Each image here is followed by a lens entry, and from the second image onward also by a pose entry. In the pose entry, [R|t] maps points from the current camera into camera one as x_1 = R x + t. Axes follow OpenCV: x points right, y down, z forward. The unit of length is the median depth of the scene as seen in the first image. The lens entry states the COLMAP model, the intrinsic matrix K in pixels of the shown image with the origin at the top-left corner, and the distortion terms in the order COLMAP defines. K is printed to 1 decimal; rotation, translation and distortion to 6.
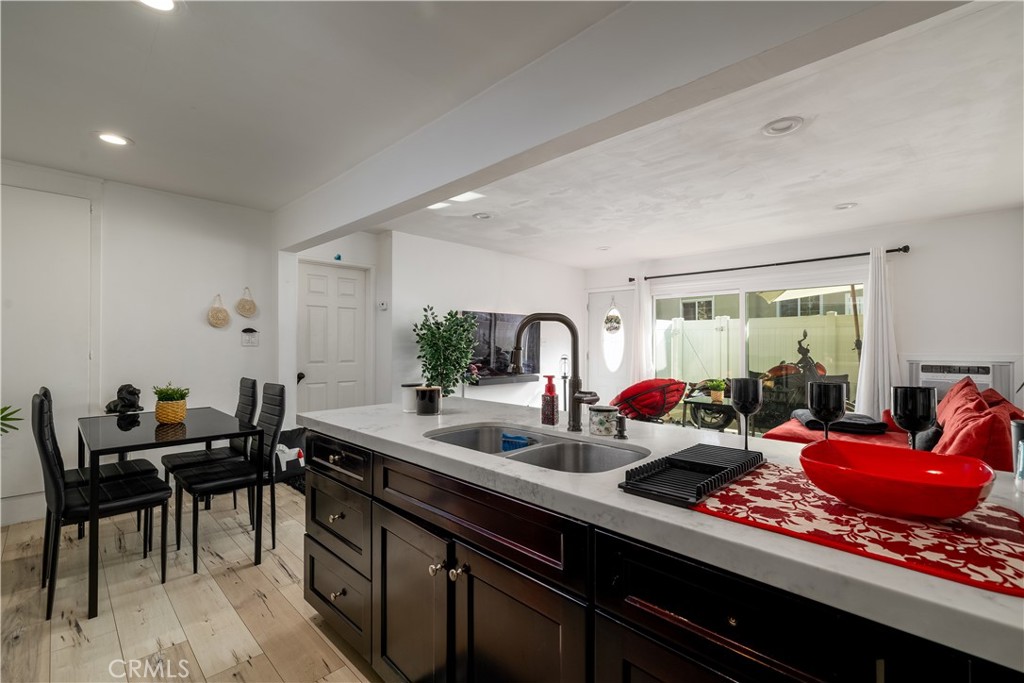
lens RADIAL K [[448.1, 0, 512.0], [0, 448.1, 341.5], [0, 0, 1]] dist [-0.000274, -0.000038]
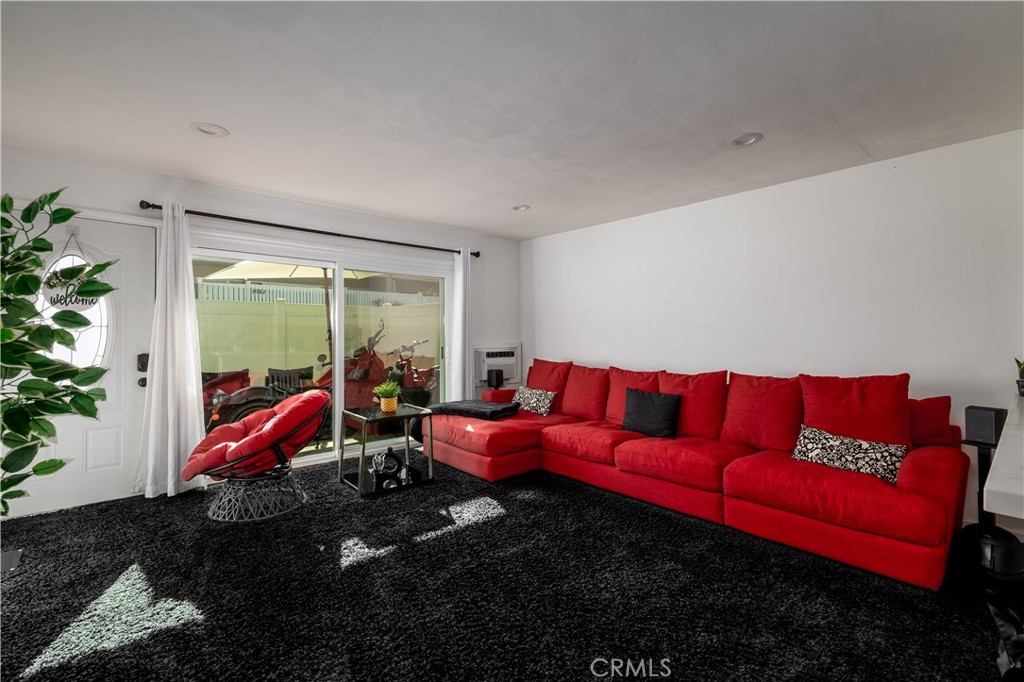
lens RADIAL K [[460.0, 0, 512.0], [0, 460.0, 341.0], [0, 0, 1]] dist [0.000056, -0.000010]
pose [[0.058526, -0.010659, 0.998229, -0.326643], [-0.004890, 0.999928, 0.010964, 0.007444], [-0.998274, -0.005523, 0.058469, 0.836984]]
